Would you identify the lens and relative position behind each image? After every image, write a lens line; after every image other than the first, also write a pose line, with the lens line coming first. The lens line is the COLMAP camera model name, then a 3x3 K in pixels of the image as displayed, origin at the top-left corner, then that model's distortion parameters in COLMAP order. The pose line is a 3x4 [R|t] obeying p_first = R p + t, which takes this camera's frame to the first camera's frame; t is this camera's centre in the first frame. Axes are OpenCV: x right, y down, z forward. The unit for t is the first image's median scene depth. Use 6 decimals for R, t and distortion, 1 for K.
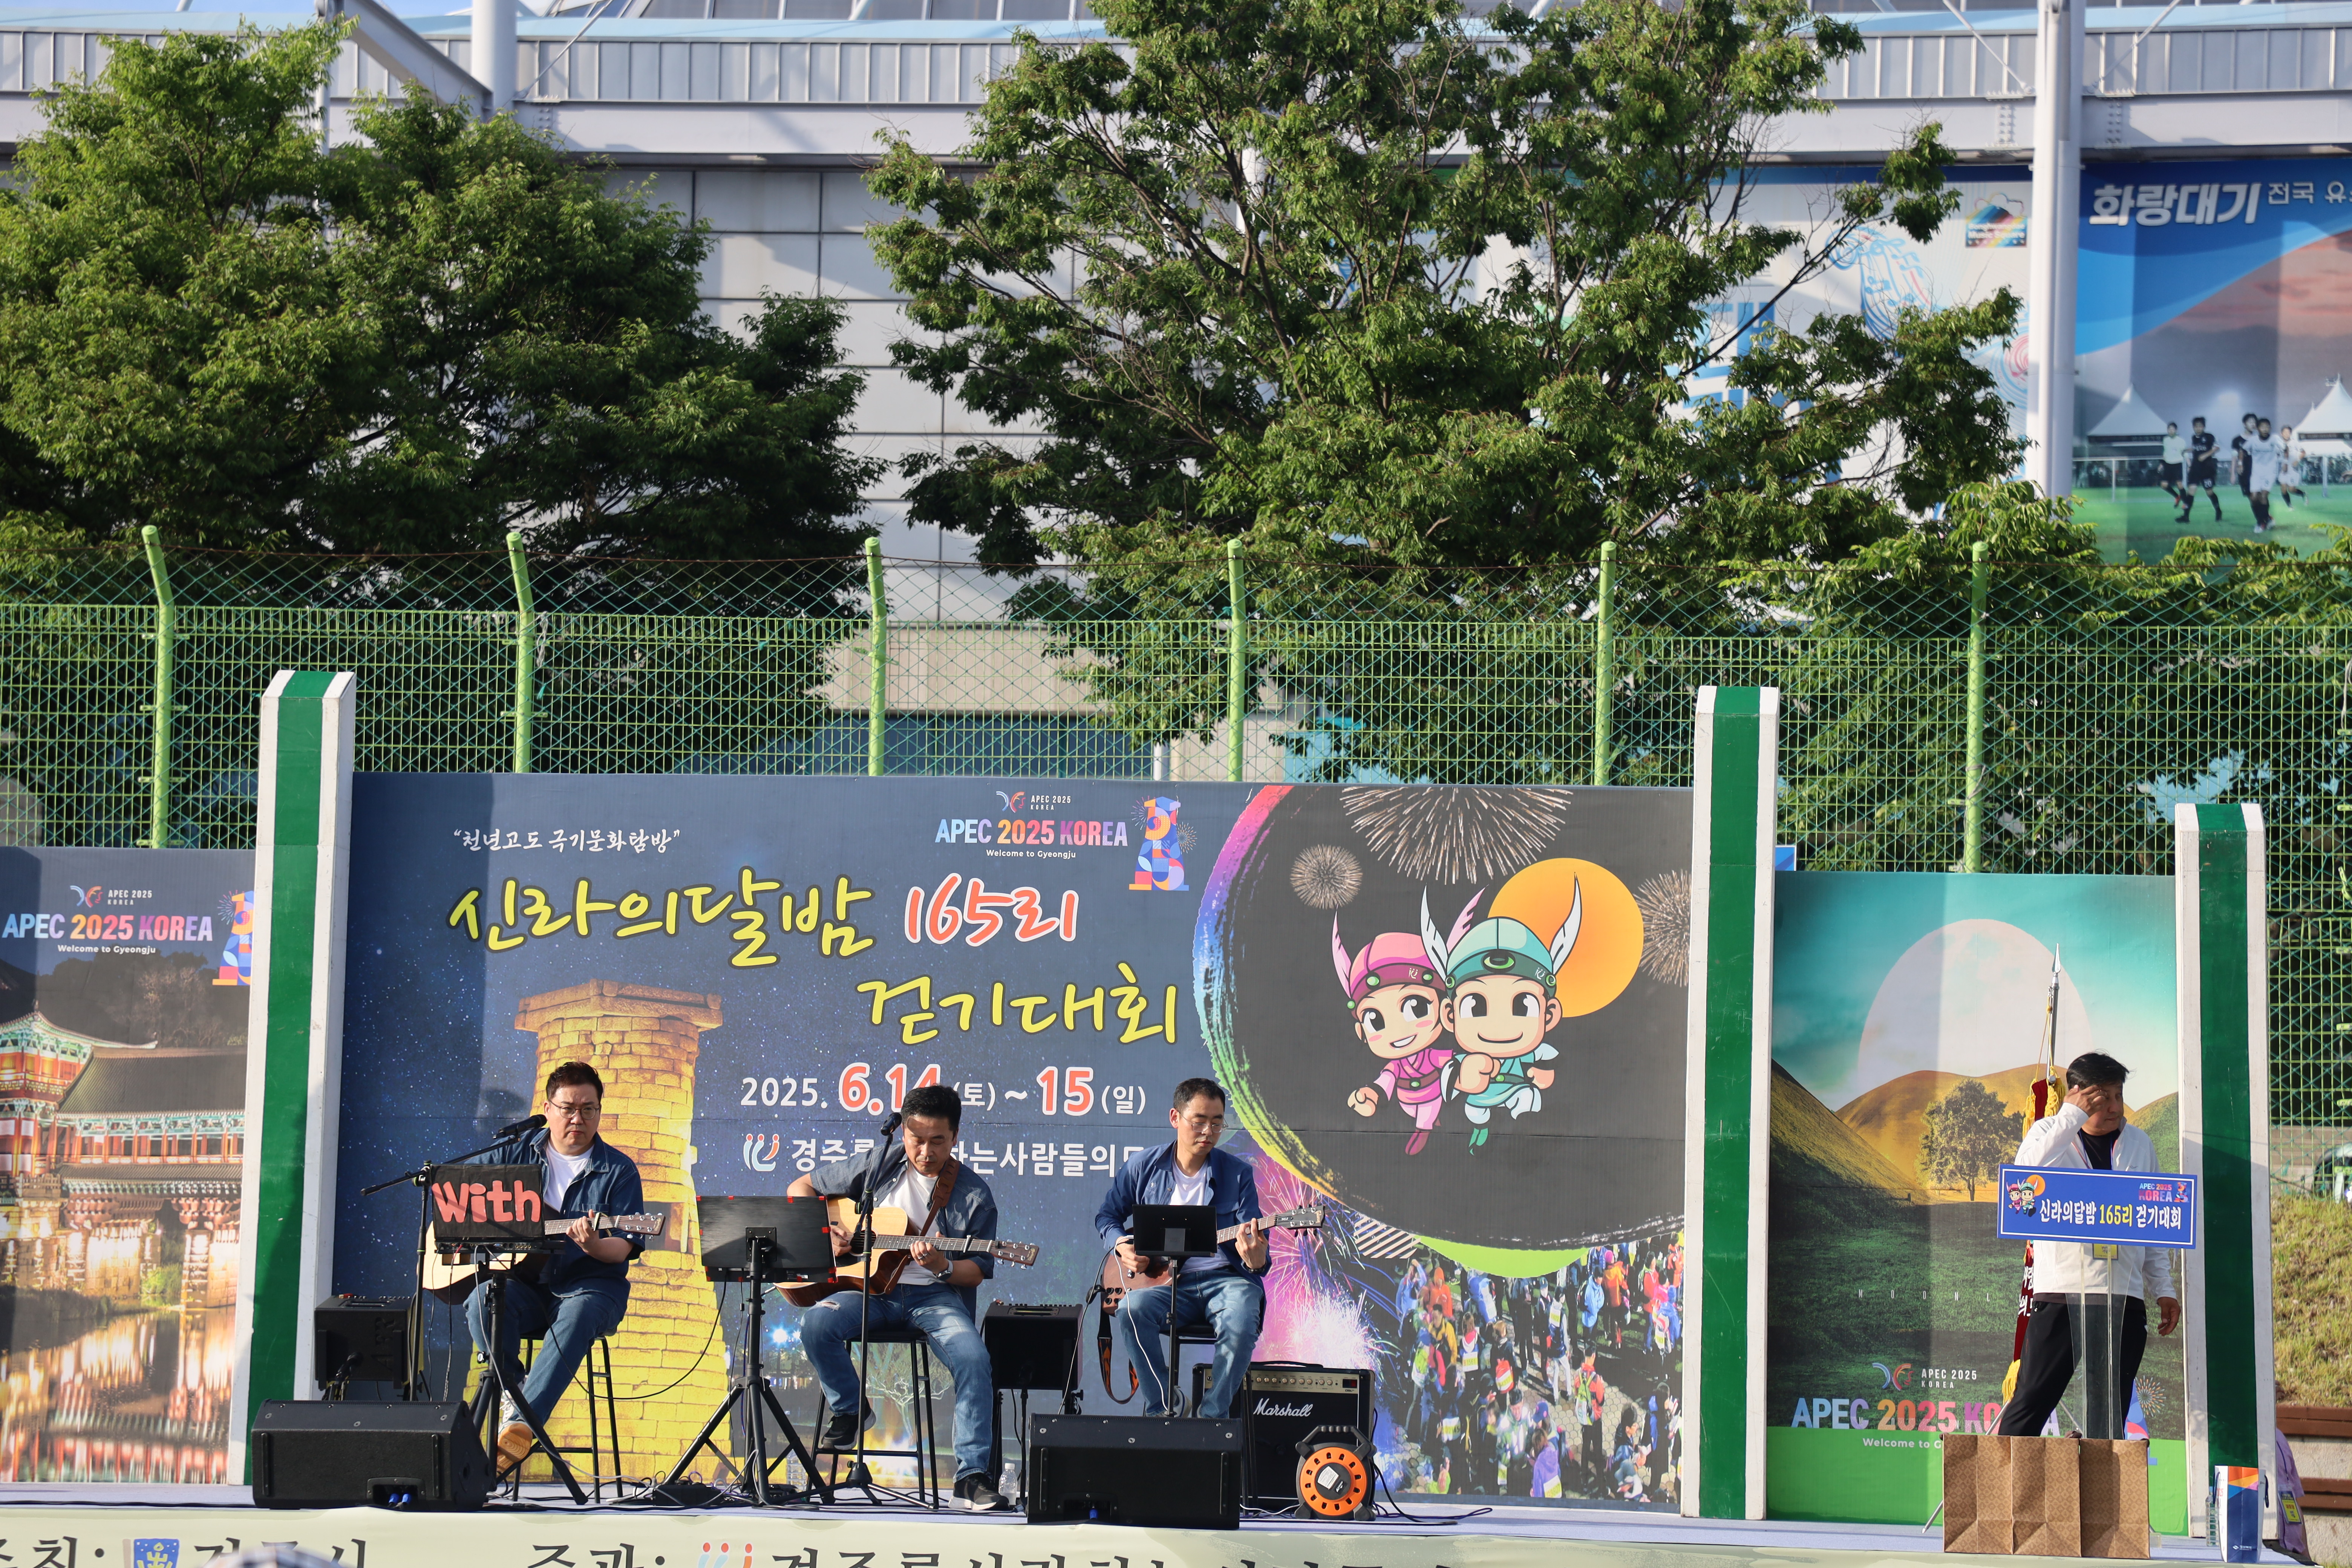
lens RADIAL K [[7617.3, 0, 1183.3], [0, 7617.3, 803.4], [0, 0, 1]] dist [0.965392, 0.120110]
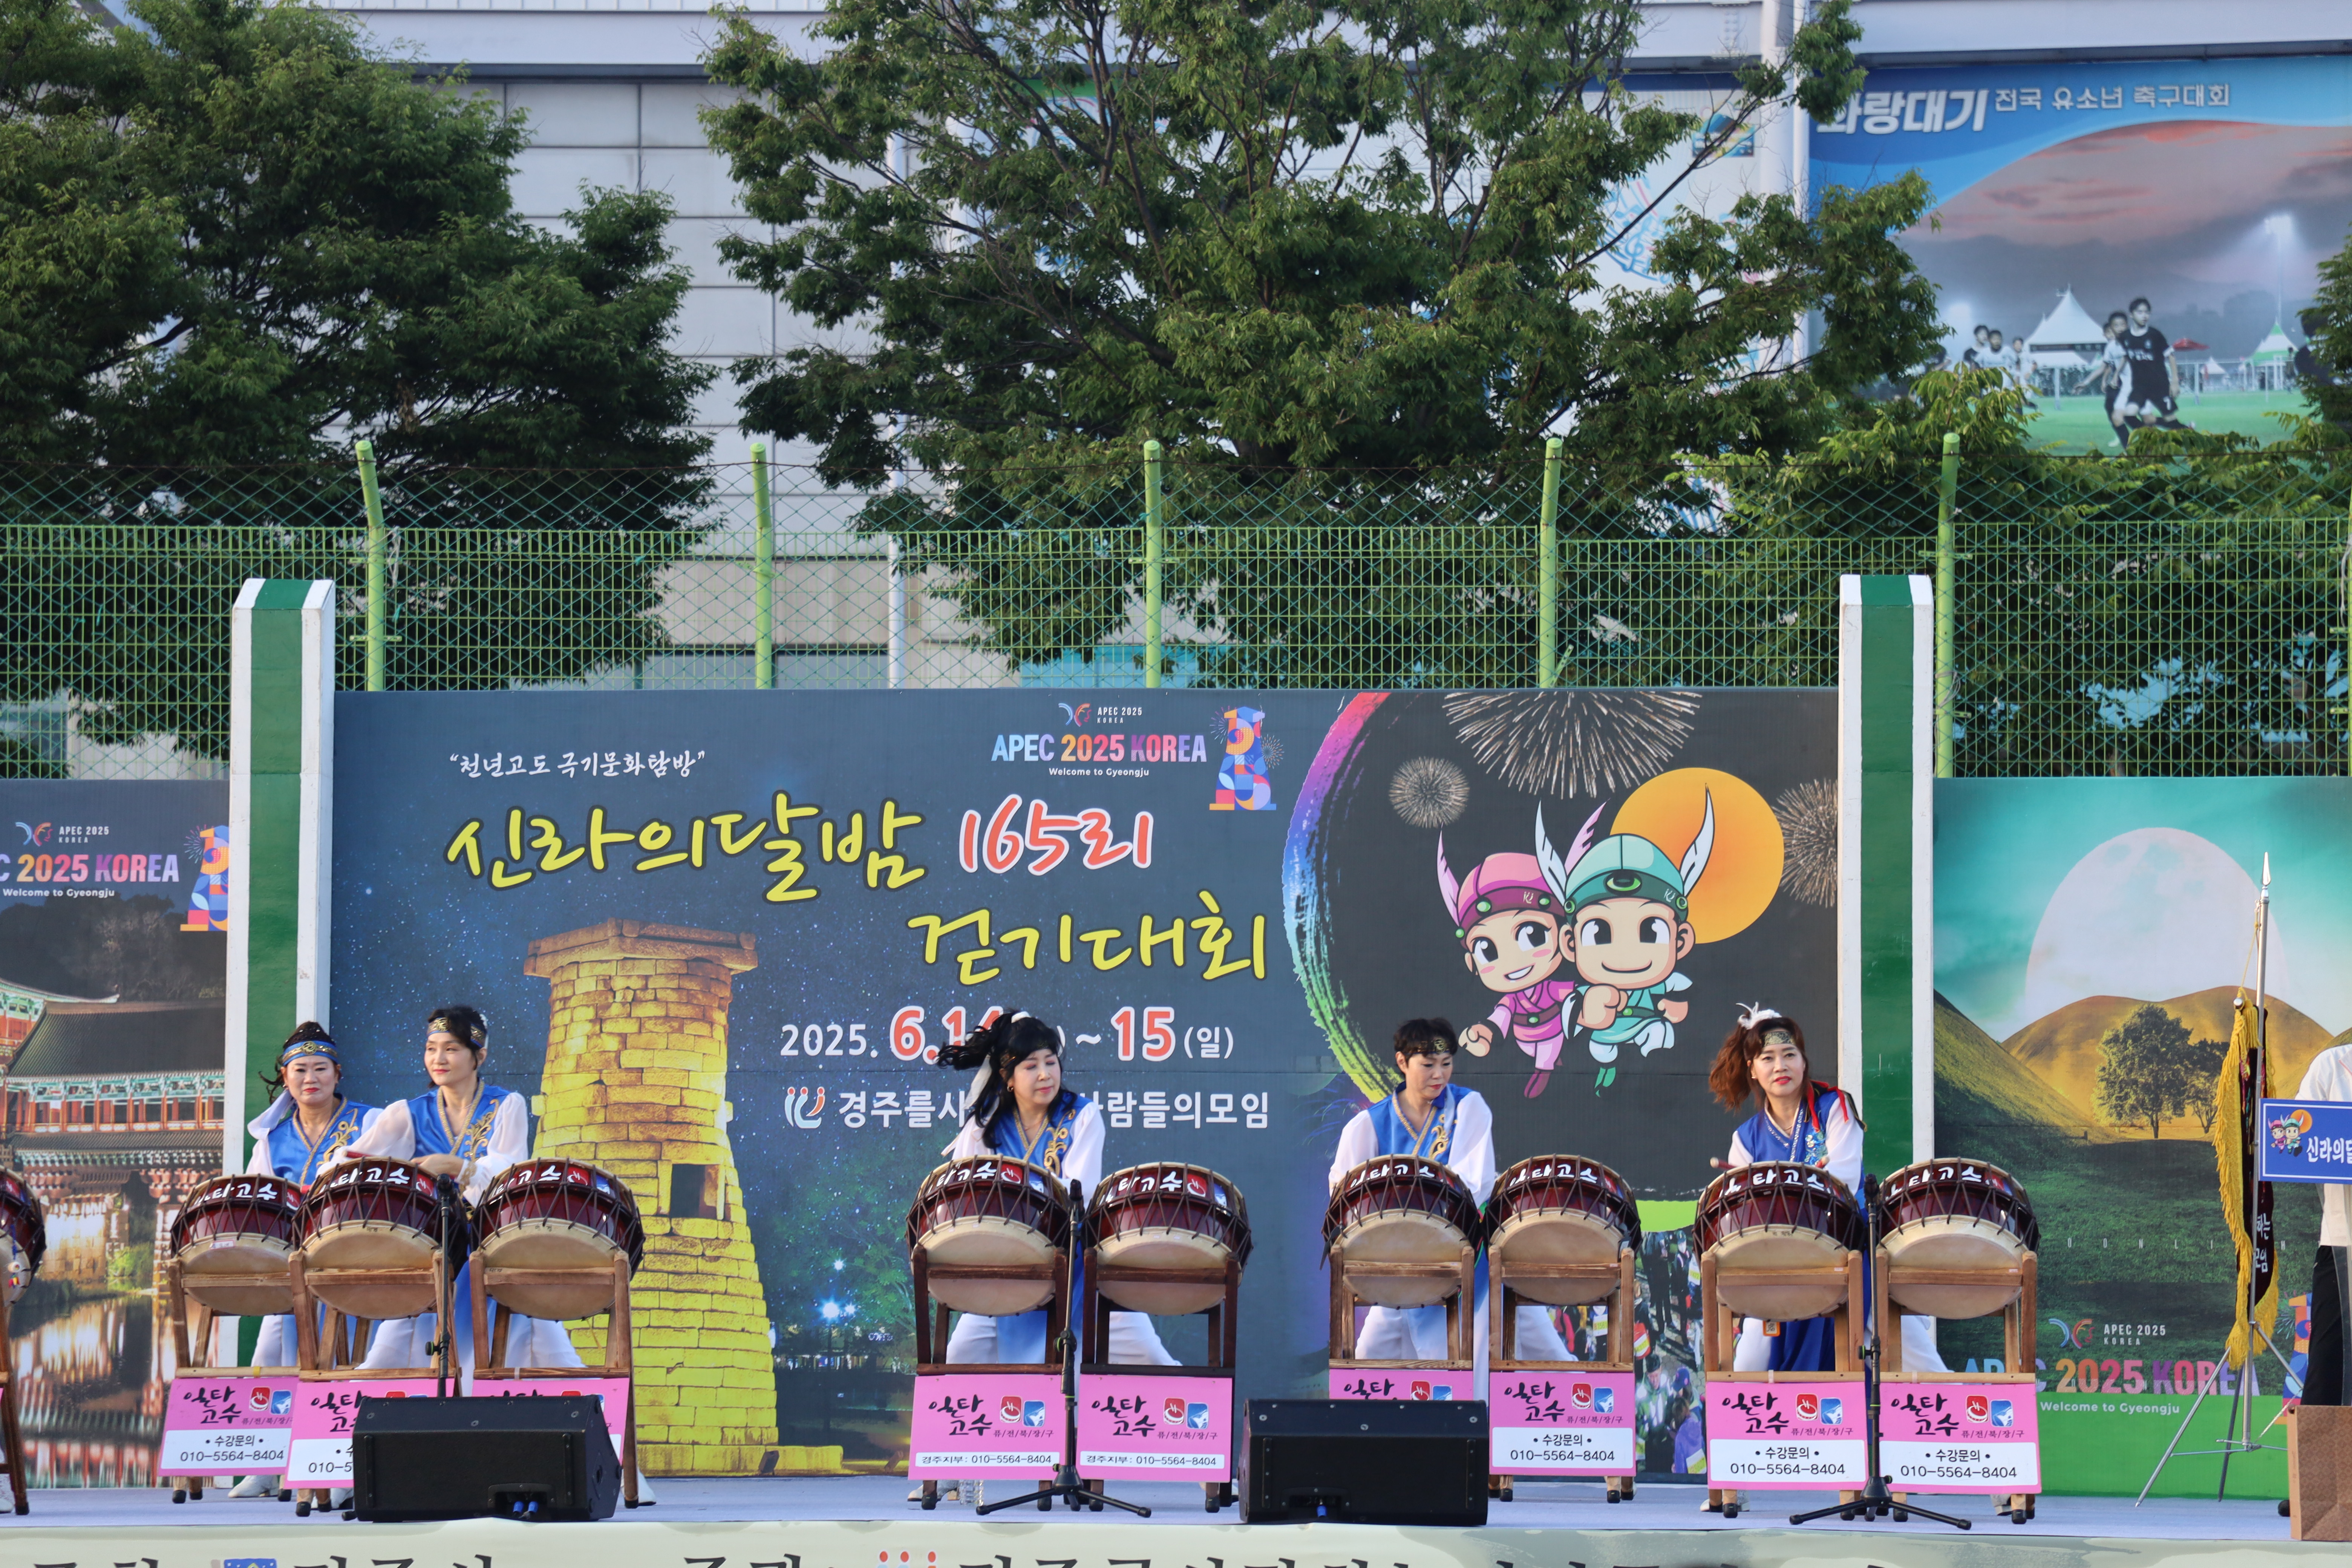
lens RADIAL K [[7420.4, 0, 1174.7], [0, 7420.4, 798.1], [0, 0, 1]] dist [0.886637, 0.129552]
pose [[0.996826, -0.014491, 0.078287, -0.079803], [0.014041, 0.999882, 0.006294, 0.004337], [-0.078369, -0.005175, 0.996911, 0.123751]]
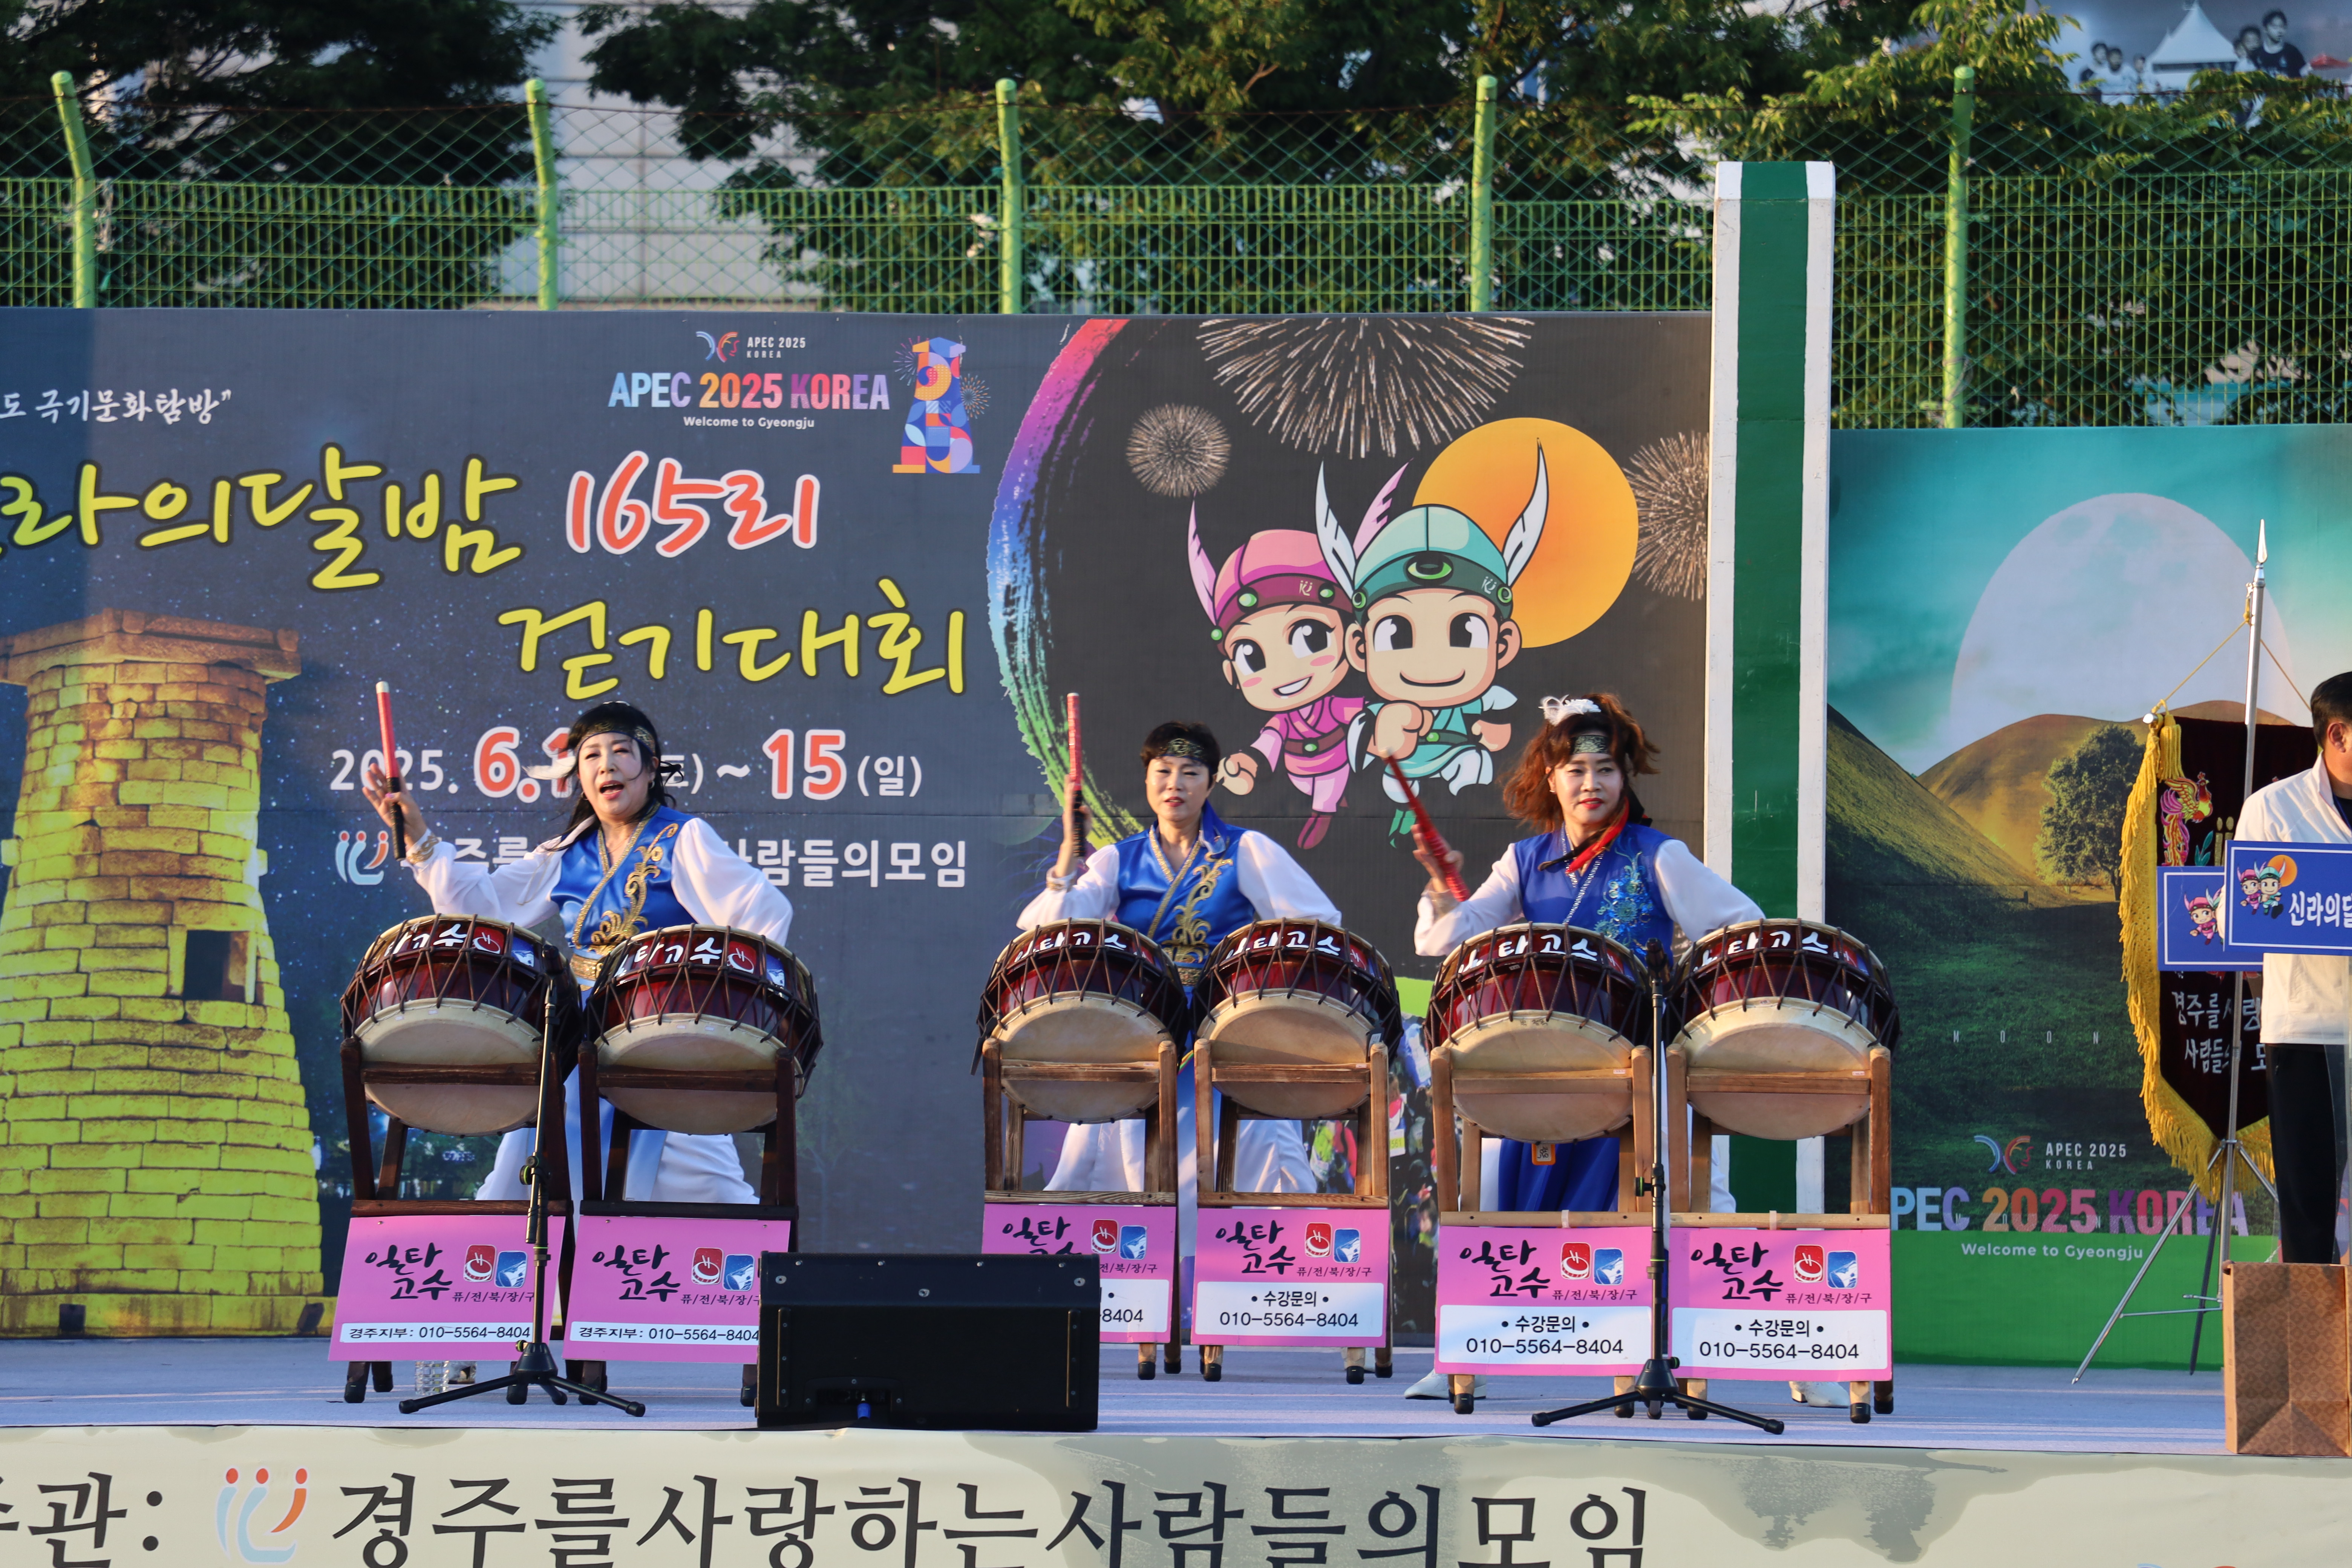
lens RADIAL K [[6974.9, 0, 1171.3], [0, 6974.9, 802.8], [0, 0, 1]] dist [0.792867, -0.768077]
pose [[0.999137, -0.012231, 0.039692, -0.007427], [0.010982, 0.999443, 0.031526, 0.021453], [-0.040056, -0.031062, 0.998715, 0.363391]]
